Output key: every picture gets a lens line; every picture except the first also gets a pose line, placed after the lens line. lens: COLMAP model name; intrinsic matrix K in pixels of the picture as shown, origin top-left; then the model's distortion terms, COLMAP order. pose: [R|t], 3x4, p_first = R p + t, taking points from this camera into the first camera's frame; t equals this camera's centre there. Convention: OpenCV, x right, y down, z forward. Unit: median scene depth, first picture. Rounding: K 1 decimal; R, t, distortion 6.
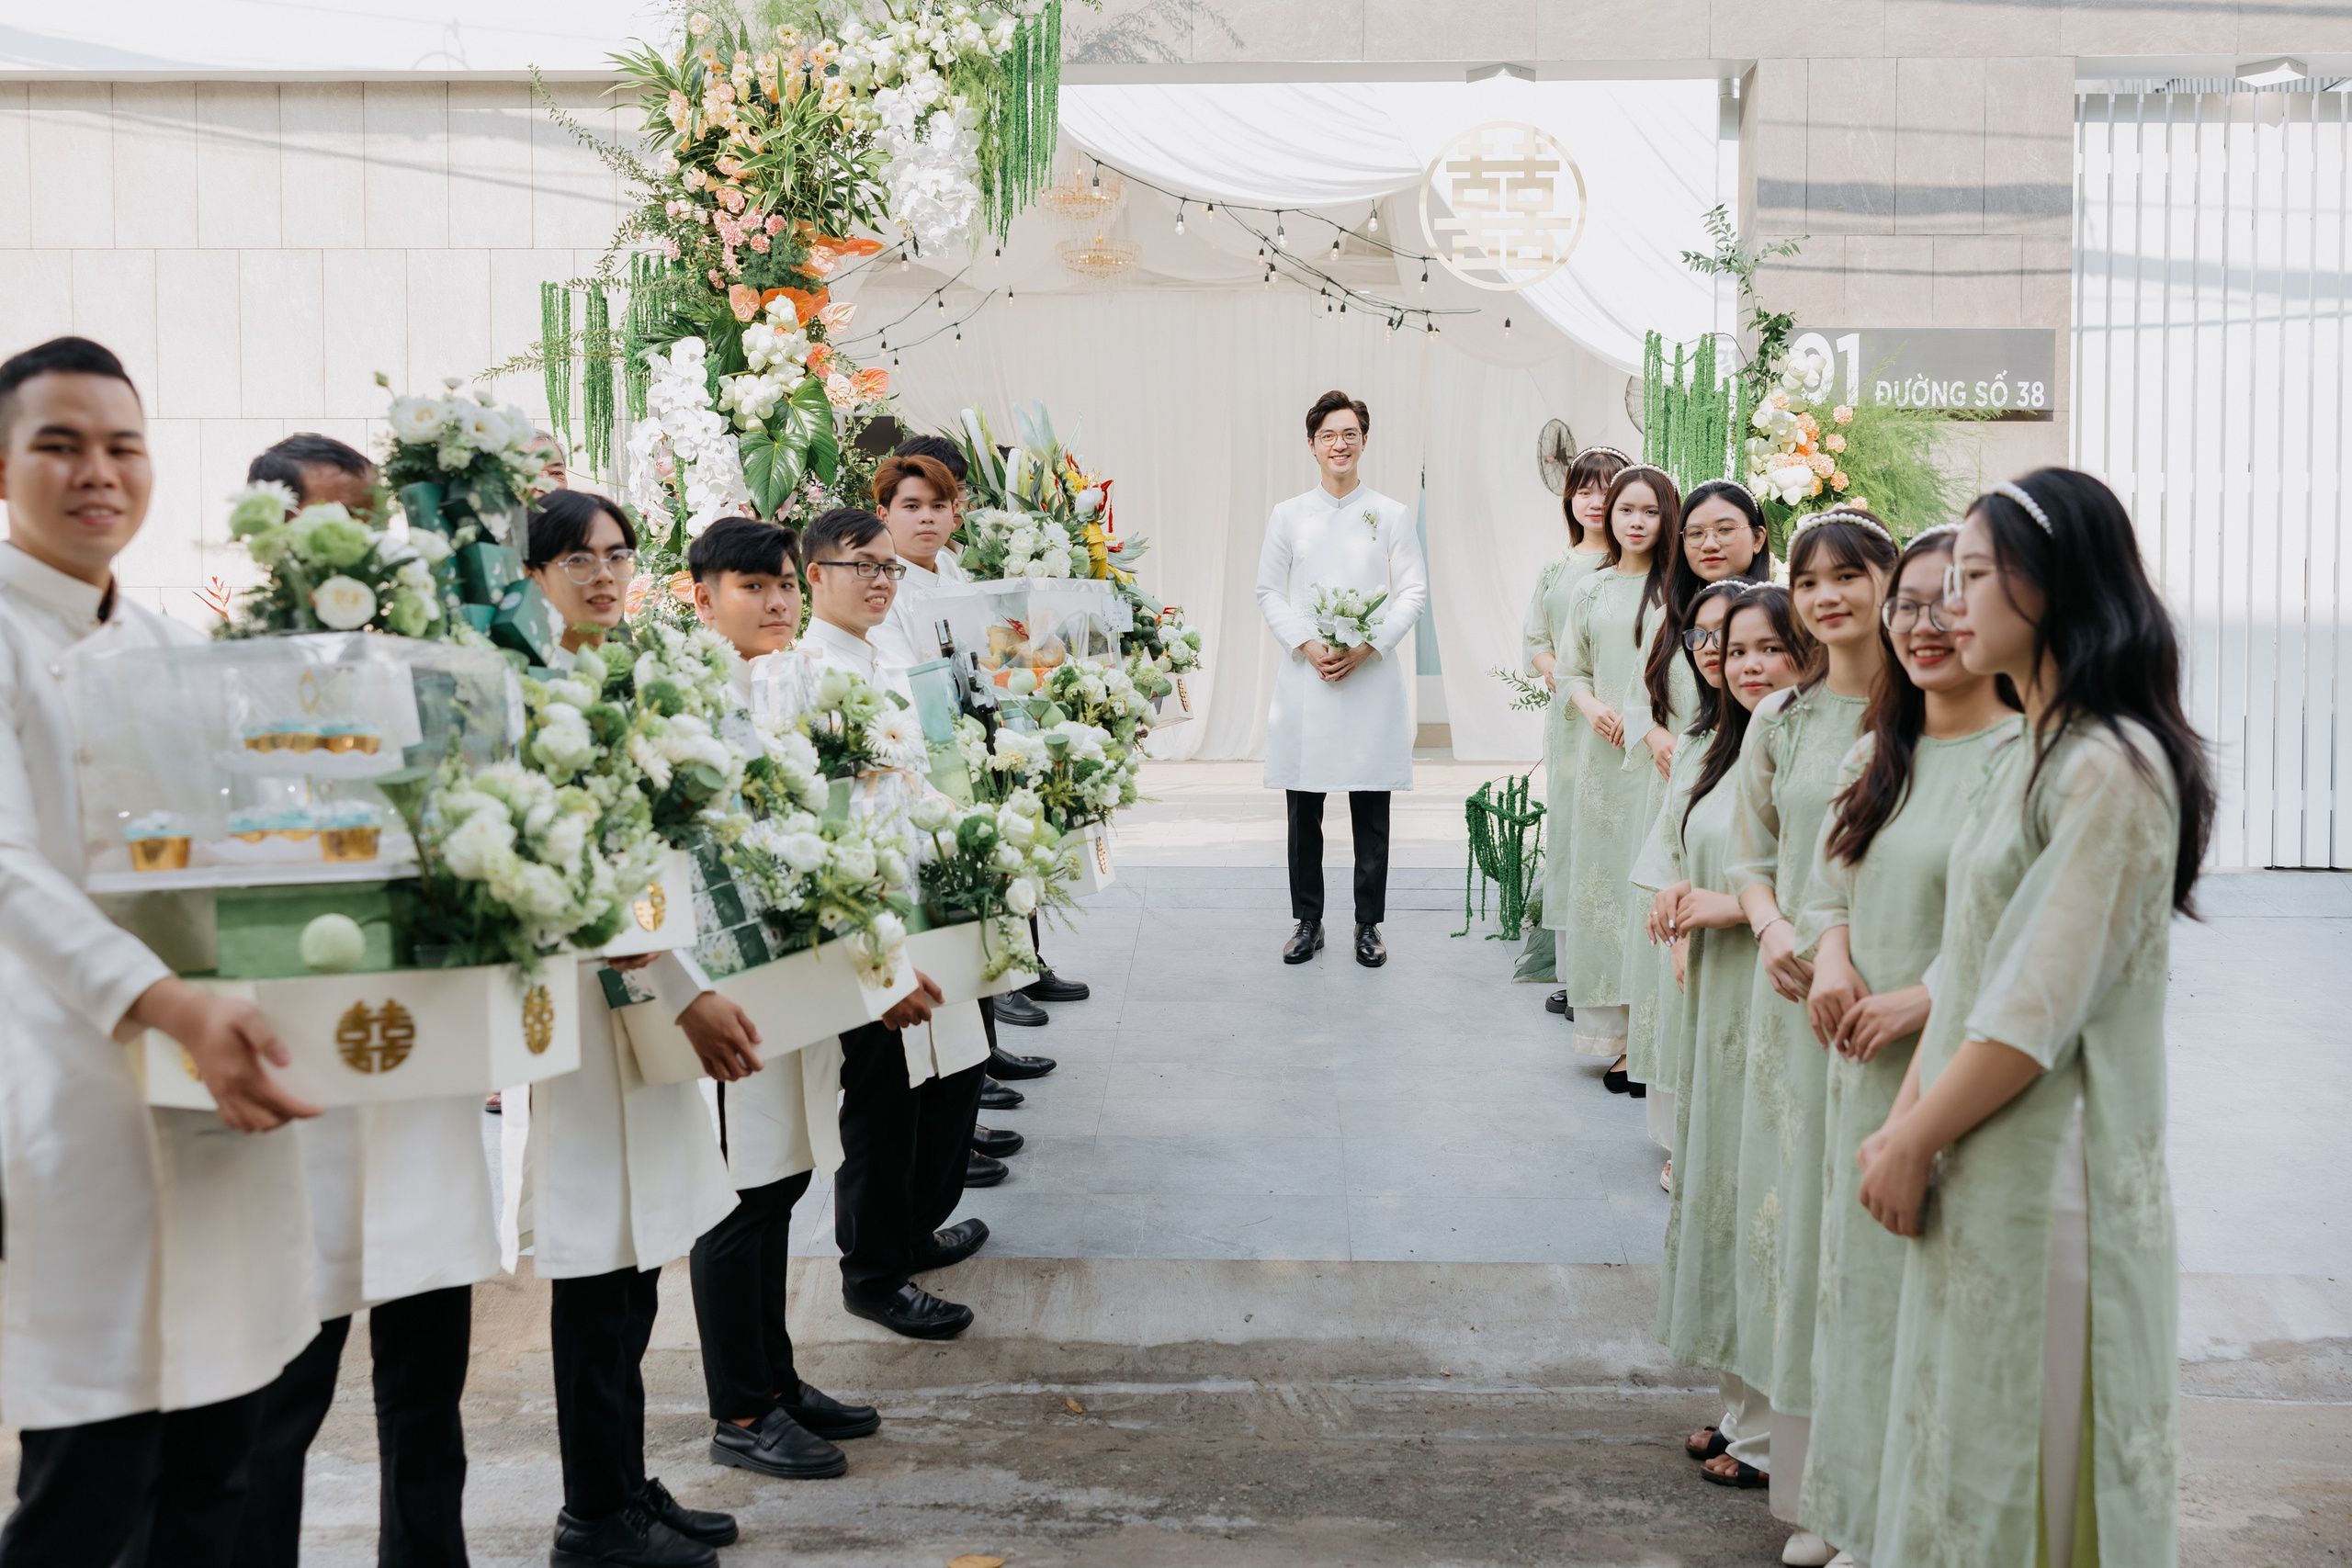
lens RADIAL K [[2254.5, 0, 1178.8], [0, 2254.5, 739.0], [0, 0, 1]] dist [0.012538, 0.005069]
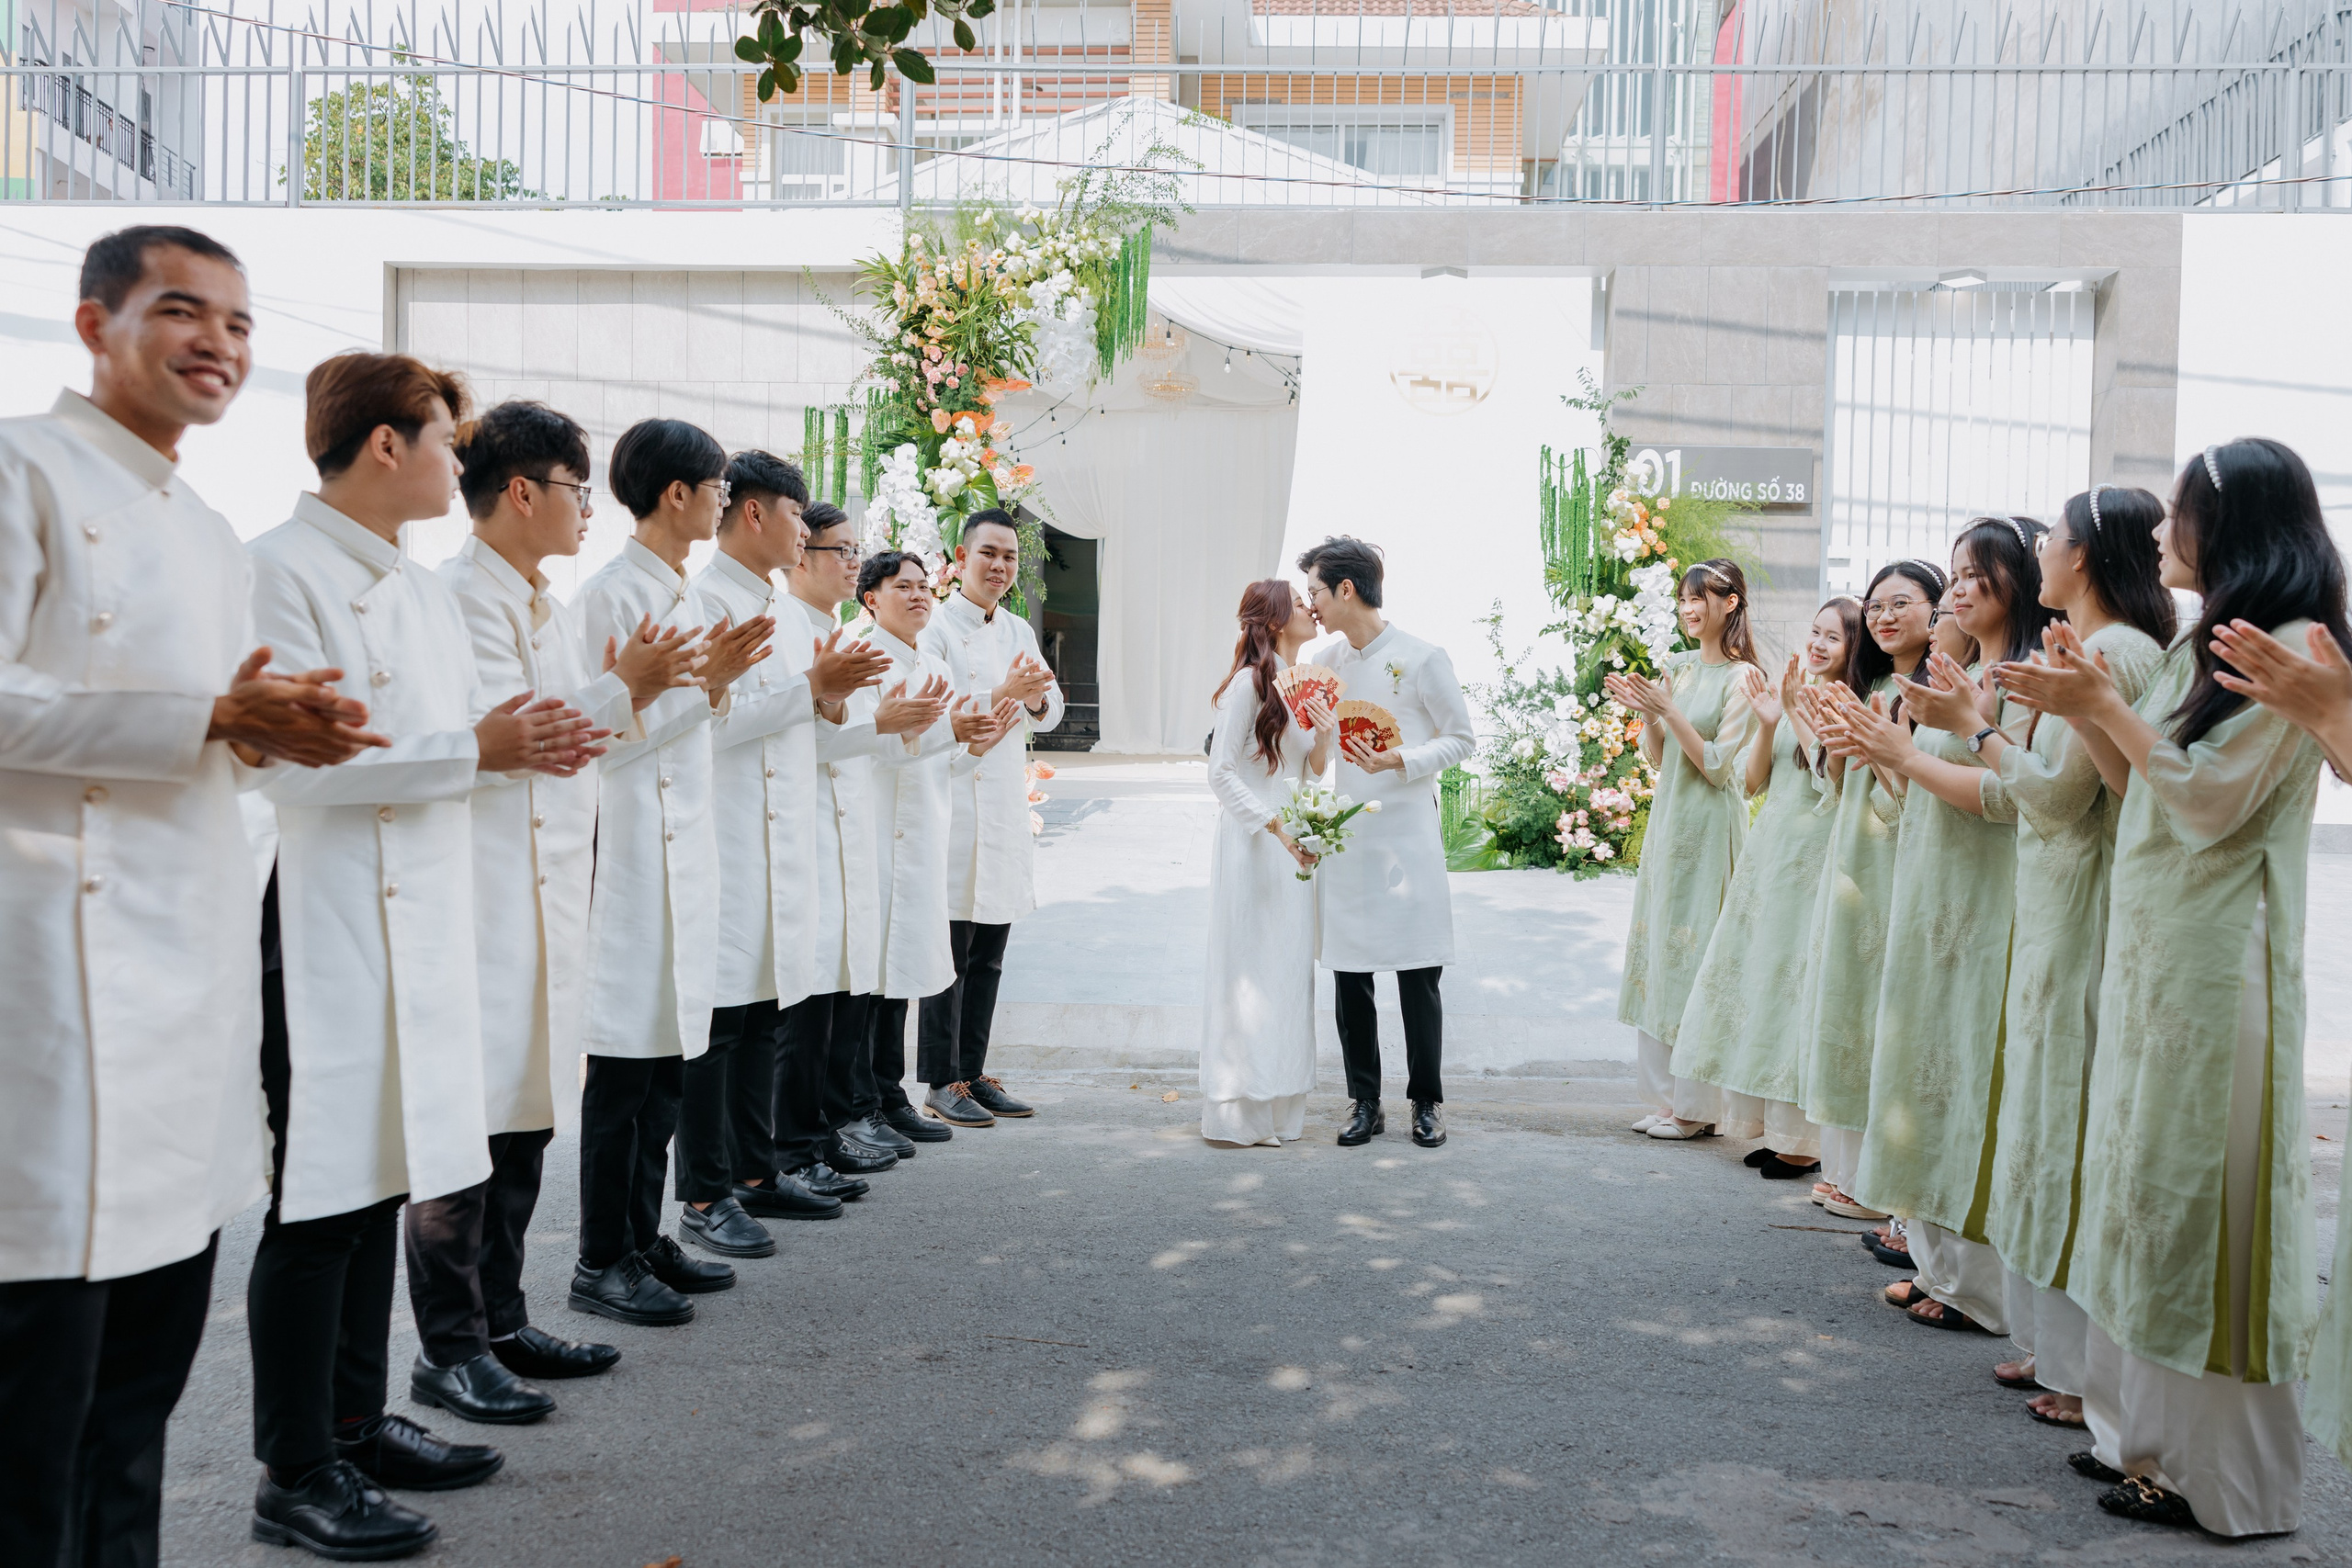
lens RADIAL K [[1829.8, 0, 1176.0], [0, 1829.8, 784.0], [0, 0, 1]] dist [-0.007046, 0.002840]
pose [[0.999579, 0.016023, -0.024208, -0.000098], [-0.015808, 0.999834, 0.009071, 0.037866], [0.024349, -0.008685, 0.999666, -0.232036]]
